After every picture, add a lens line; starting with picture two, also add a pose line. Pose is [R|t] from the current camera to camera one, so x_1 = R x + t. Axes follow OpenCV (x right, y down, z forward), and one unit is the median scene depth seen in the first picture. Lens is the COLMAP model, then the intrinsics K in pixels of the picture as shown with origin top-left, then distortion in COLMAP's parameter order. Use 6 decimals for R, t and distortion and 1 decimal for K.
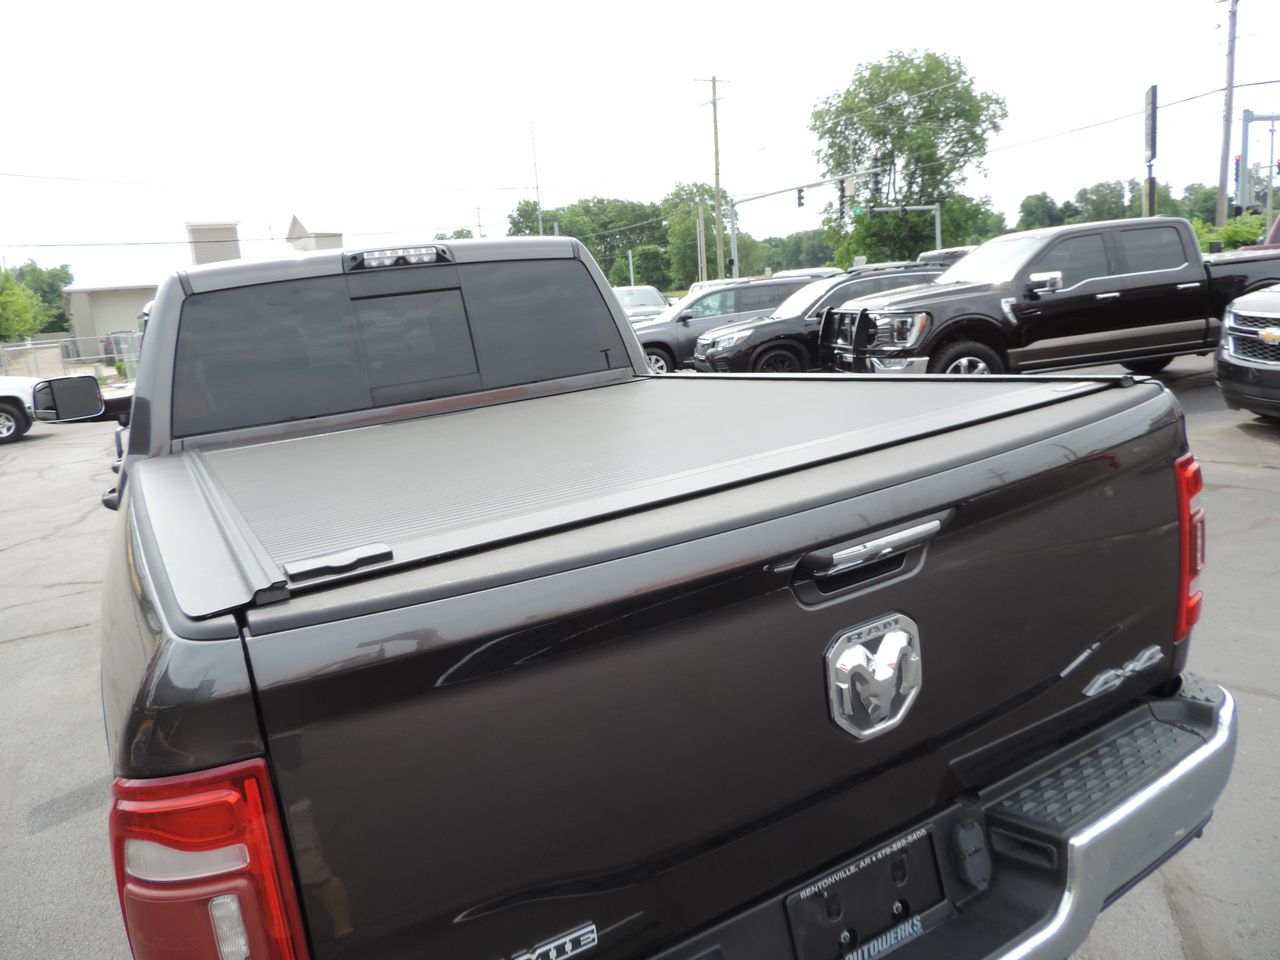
lens RADIAL K [[898.5, 0, 640.0], [0, 898.5, 480.0], [0, 0, 1]] dist [-0.023920, -0.000435]
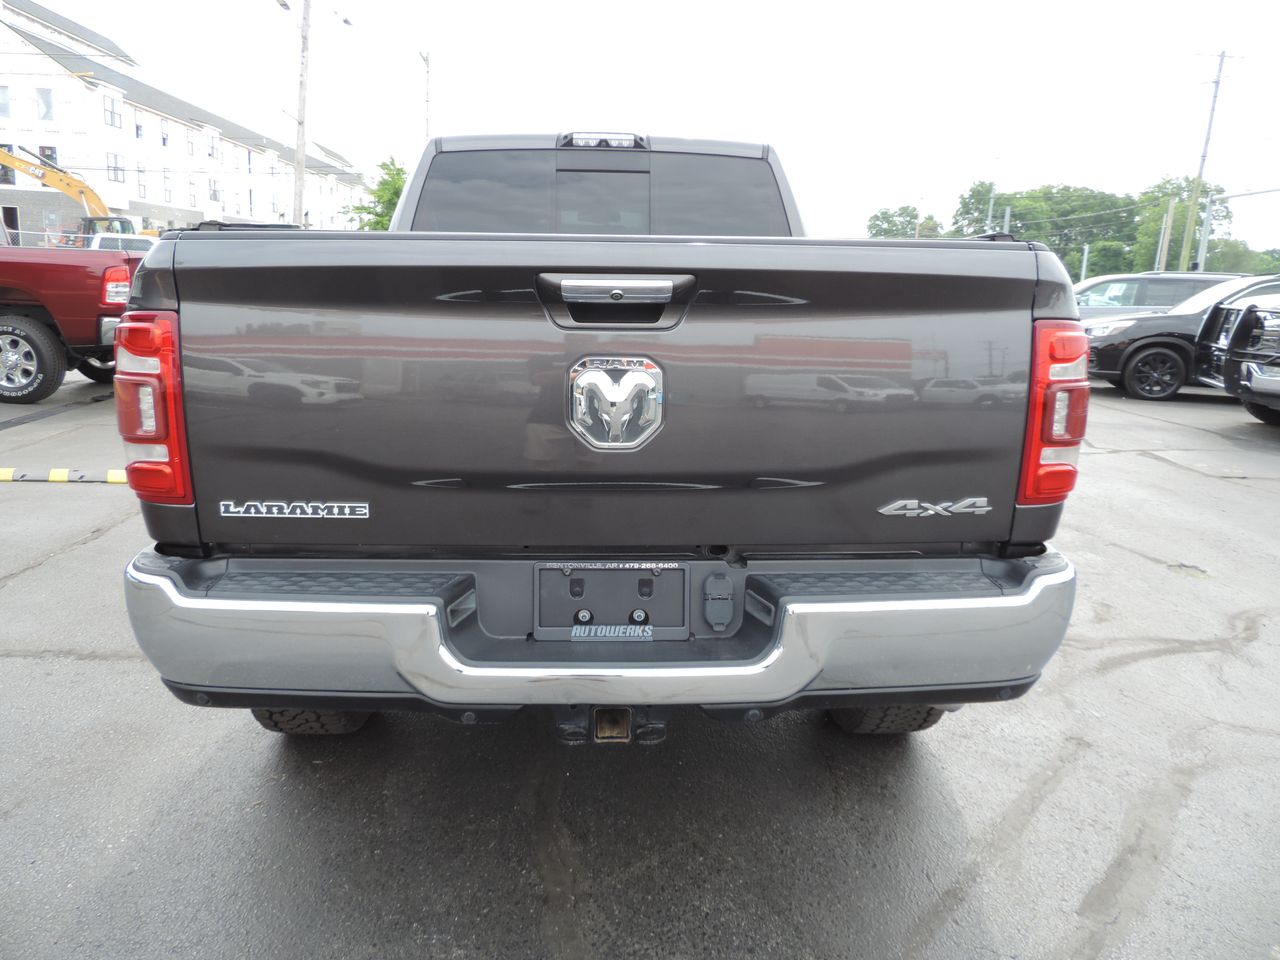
lens RADIAL K [[892.6, 0, 640.0], [0, 892.6, 480.0], [0, 0, 1]] dist [-0.015230, -0.005059]
pose [[0.882451, 0.216625, -0.417557, 0.121320], [-0.204998, 0.976027, 0.073118, 0.032576], [0.423386, 0.021075, 0.905704, -0.019207]]
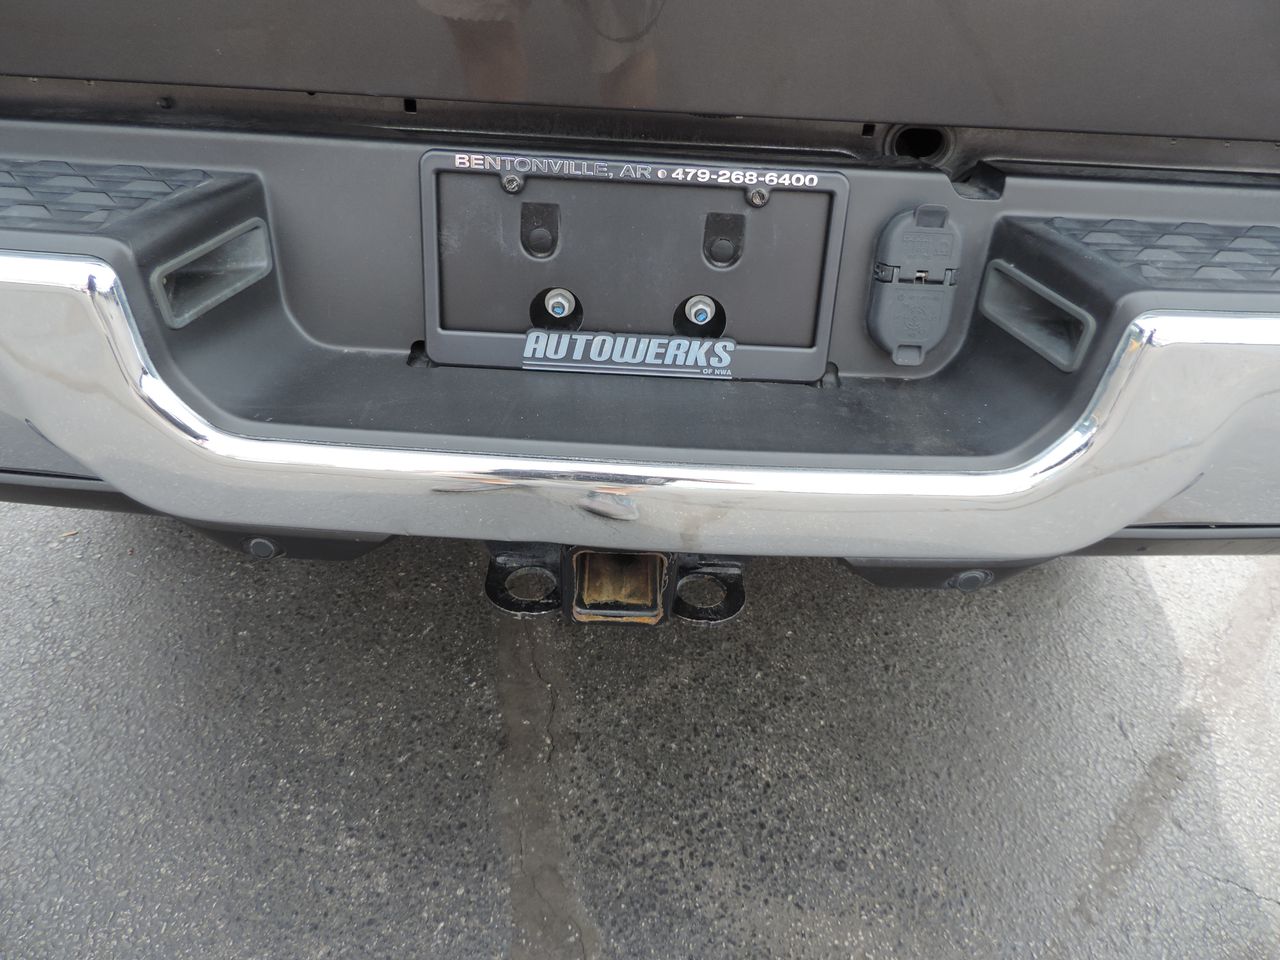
lens RADIAL K [[954.6, 0, 640.0], [0, 954.6, 480.0], [0, 0, 1]] dist [0.005887, -0.003342]
pose [[0.854286, 0.413046, -0.315578, 0.072849], [-0.250064, 0.858808, 0.447120, 0.053388], [0.455702, -0.303054, 0.836955, 0.084337]]
